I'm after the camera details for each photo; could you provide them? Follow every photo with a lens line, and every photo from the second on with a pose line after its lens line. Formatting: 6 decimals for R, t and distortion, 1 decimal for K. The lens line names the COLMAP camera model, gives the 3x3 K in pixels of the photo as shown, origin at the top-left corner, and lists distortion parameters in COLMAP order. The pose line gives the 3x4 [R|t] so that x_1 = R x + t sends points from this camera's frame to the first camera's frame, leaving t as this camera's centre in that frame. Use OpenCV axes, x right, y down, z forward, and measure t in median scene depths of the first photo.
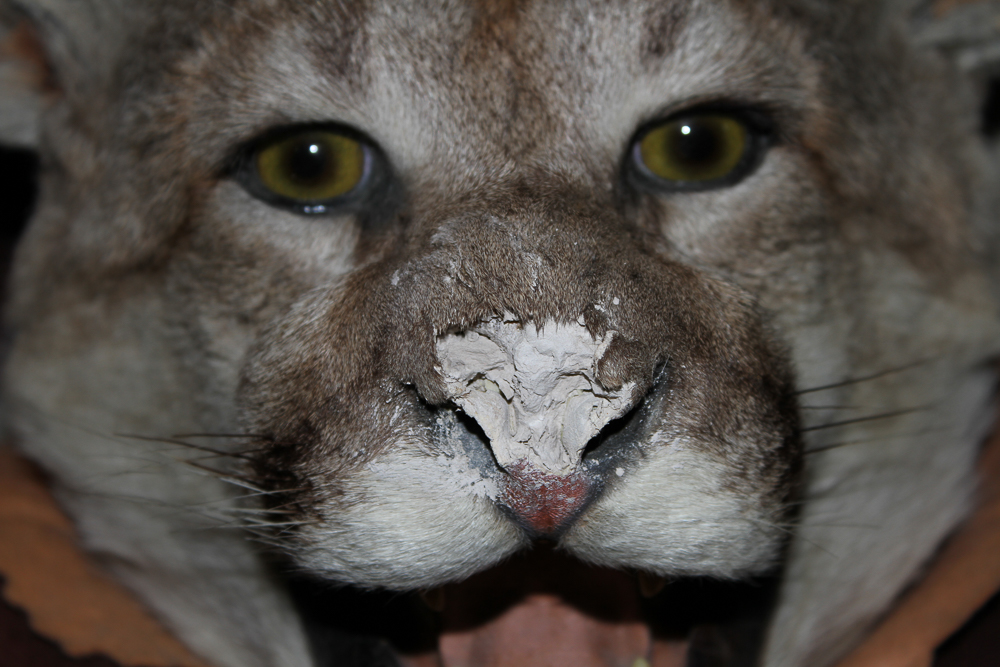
lens RADIAL K [[2378.1, 0, 500.2], [0, 2378.1, 332.3], [0, 0, 1]] dist [0.086842, 0.000000]
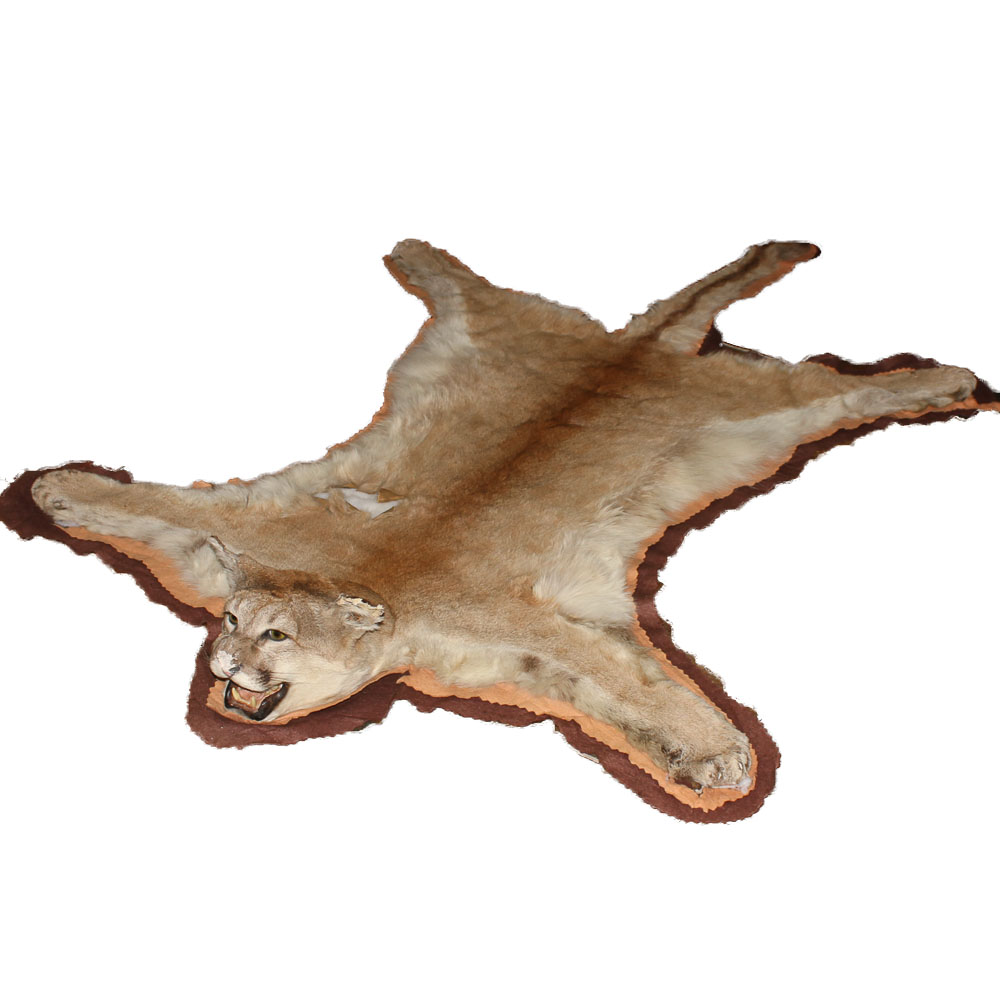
lens RADIAL K [[1432.2, 0, 549.4], [0, 1432.2, 478.2], [0, 0, 1]] dist [-0.156079, 0.000000]
pose [[0.869747, 0.320616, -0.375160, 2.466978], [-0.291794, 0.947189, 0.133002, -1.459423], [0.397990, -0.006209, 0.917369, -2.858616]]
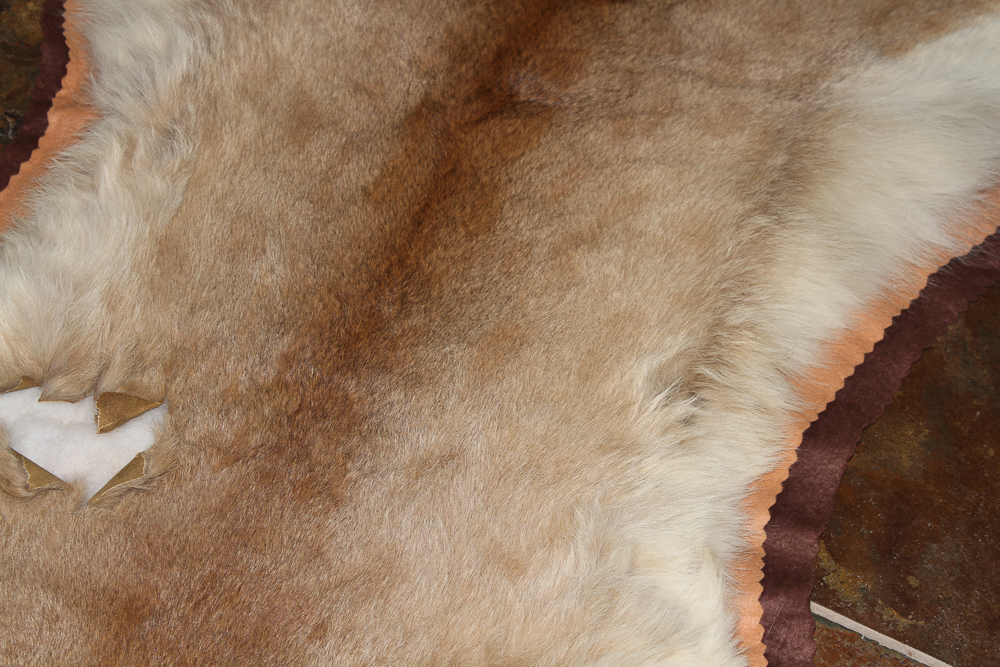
lens RADIAL K [[1944.3, 0, 502.6], [0, 1944.3, 336.2], [0, 0, 1]] dist [0.039504, 0.000000]
pose [[0.920626, 0.355931, -0.160502, 0.760538], [-0.253425, 0.857443, 0.447848, -2.141789], [0.297024, -0.371625, 0.879586, -0.337537]]
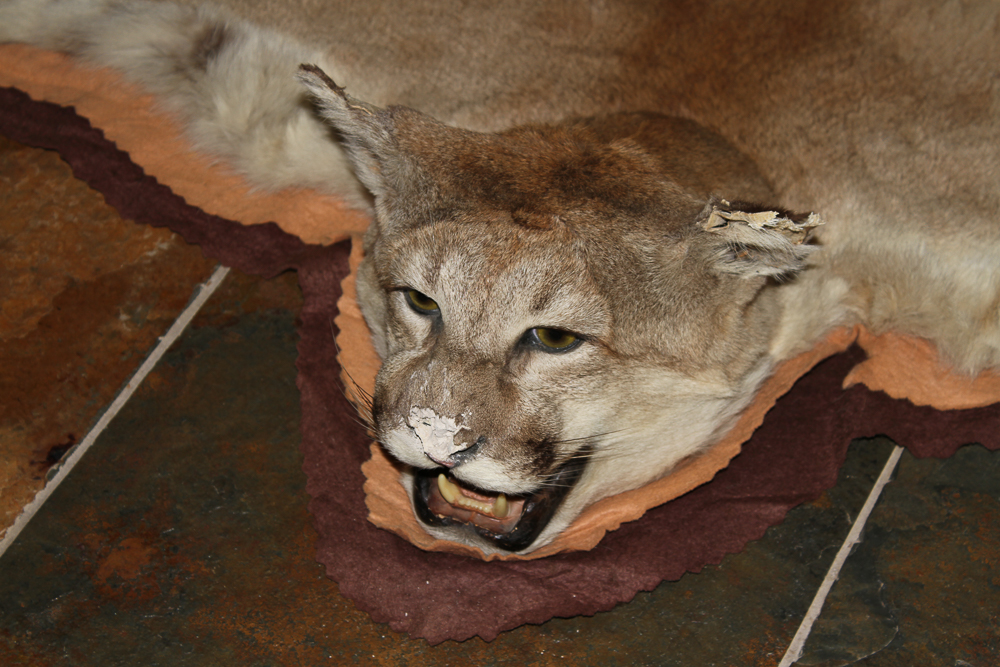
lens RADIAL K [[2378.1, 0, 497.6], [0, 2378.1, 334.0], [0, 0, 1]] dist [0.086842, 0.000000]
pose [[0.904953, 0.312900, -0.288363, 0.858344], [-0.177233, 0.893279, 0.413087, -1.265719], [0.386844, -0.322717, 0.863832, -1.434330]]
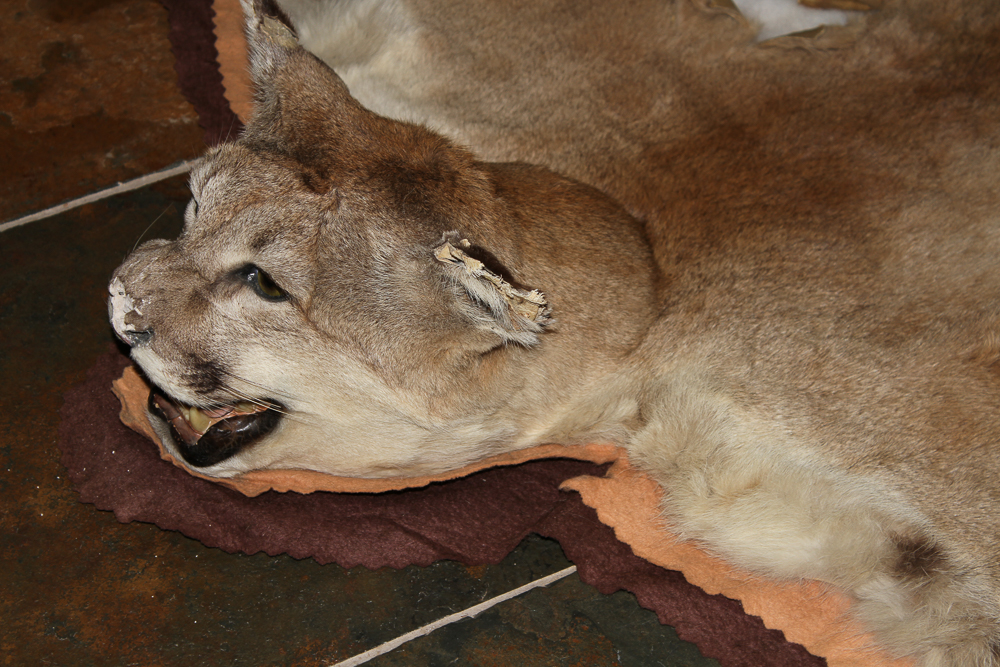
lens RADIAL K [[2378.1, 0, 500.6], [0, 2378.1, 334.5], [0, 0, 1]] dist [0.086842, 0.000000]
pose [[0.509533, 0.635660, -0.579924, 2.060485], [-0.427183, 0.771929, 0.470786, -1.600919], [0.746920, 0.007852, 0.664867, -0.727260]]
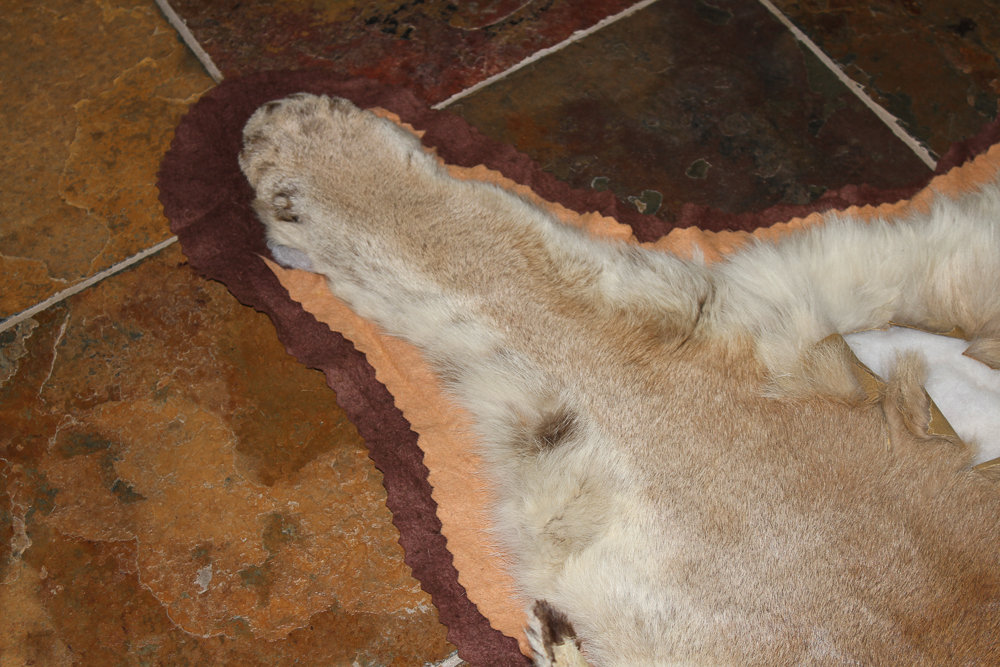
lens RADIAL K [[1944.3, 0, 501.0], [0, 1944.3, 333.1], [0, 0, 1]] dist [0.039504, 0.000000]
pose [[0.594940, 0.672406, -0.440360, 0.521135], [-0.379789, 0.718020, 0.583273, -2.038590], [0.708384, -0.179769, 0.682551, -0.529305]]
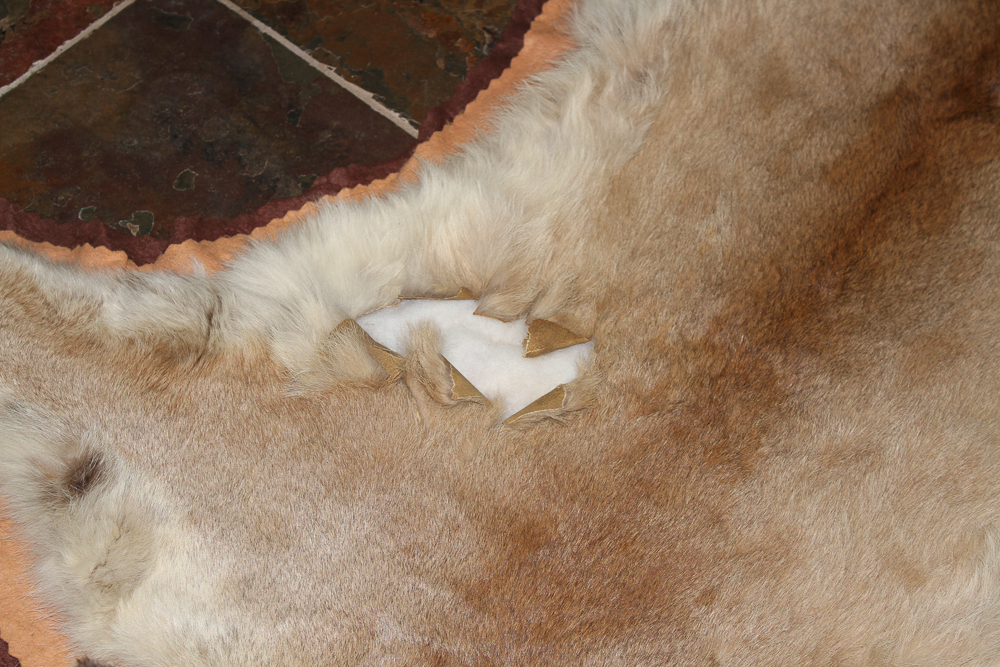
lens RADIAL K [[1944.3, 0, 500.4], [0, 1944.3, 335.0], [0, 0, 1]] dist [0.039504, 0.000000]
pose [[0.793233, 0.532886, -0.294642, 0.592795], [-0.337734, 0.787656, 0.515299, -2.087028], [0.506672, -0.309242, 0.804769, -0.395381]]
